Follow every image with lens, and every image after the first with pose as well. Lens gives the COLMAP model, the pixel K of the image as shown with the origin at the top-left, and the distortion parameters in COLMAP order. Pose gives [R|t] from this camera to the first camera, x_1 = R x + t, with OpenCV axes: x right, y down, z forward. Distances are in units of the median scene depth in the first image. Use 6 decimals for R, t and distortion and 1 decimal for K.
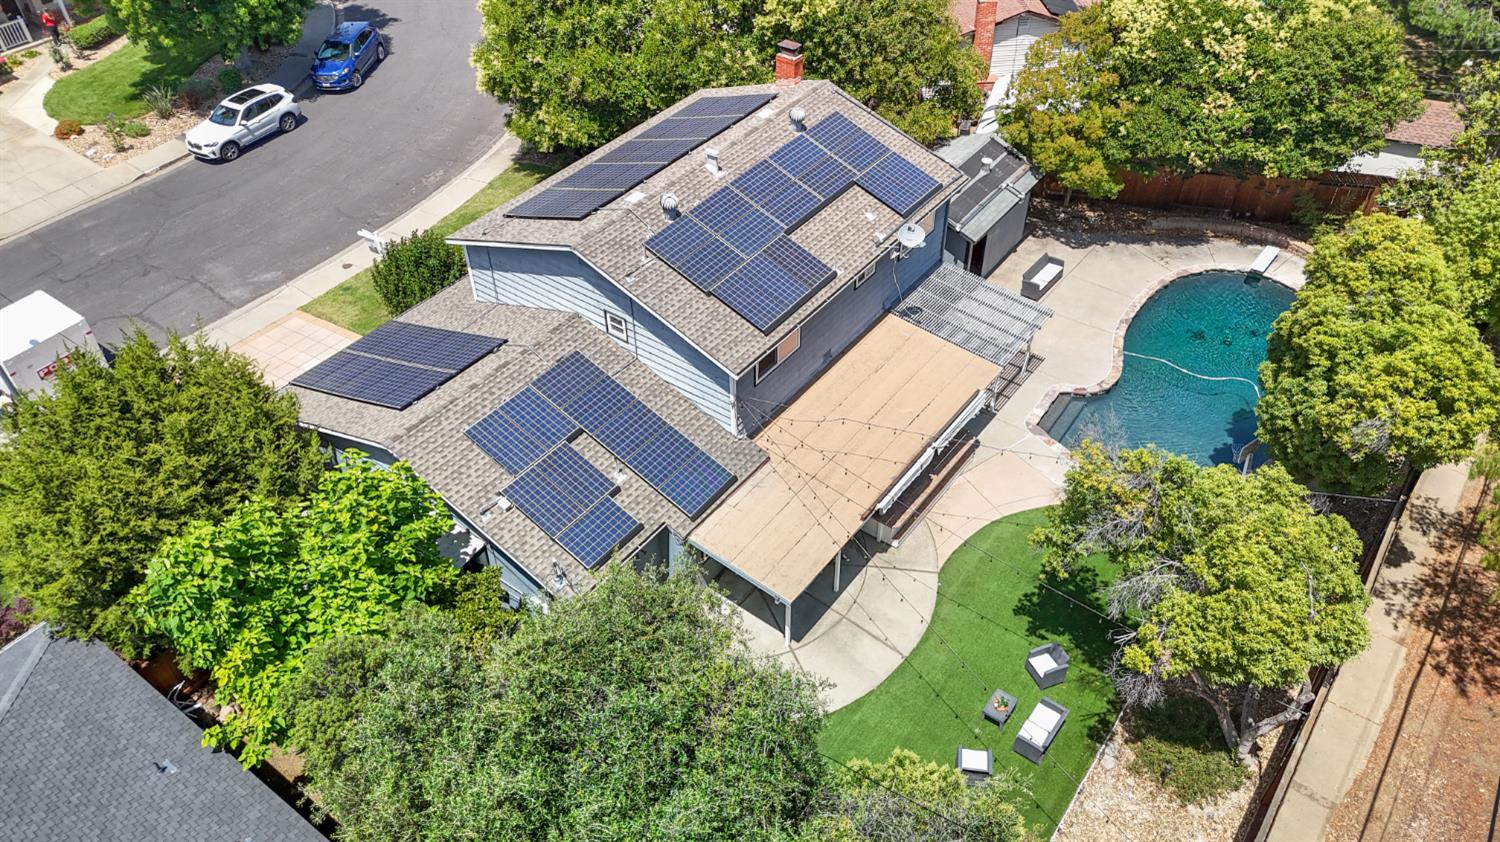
lens RADIAL K [[1108.4, 0, 739.4], [0, 1108.4, 424.8], [0, 0, 1]] dist [0.010954, 0.000334]
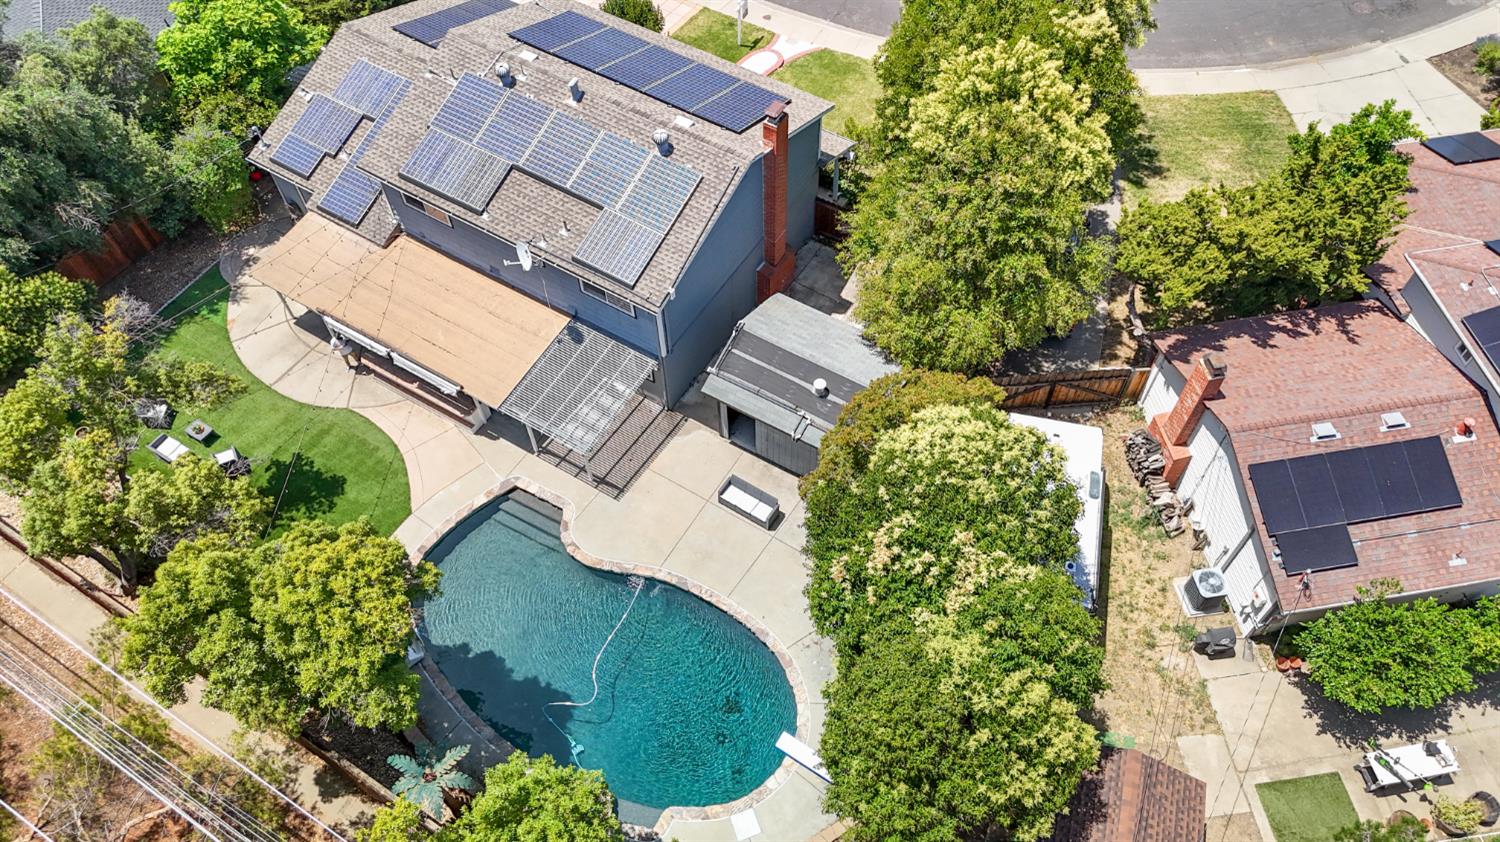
lens RADIAL K [[1108.4, 0, 739.4], [0, 1108.4, 424.8], [0, 0, 1]] dist [0.010954, 0.000334]
pose [[0.096170, 0.836780, -0.539028, 0.843872], [-0.651942, 0.462166, 0.601145, -0.831320], [0.752146, 0.293602, 0.589978, 0.555237]]
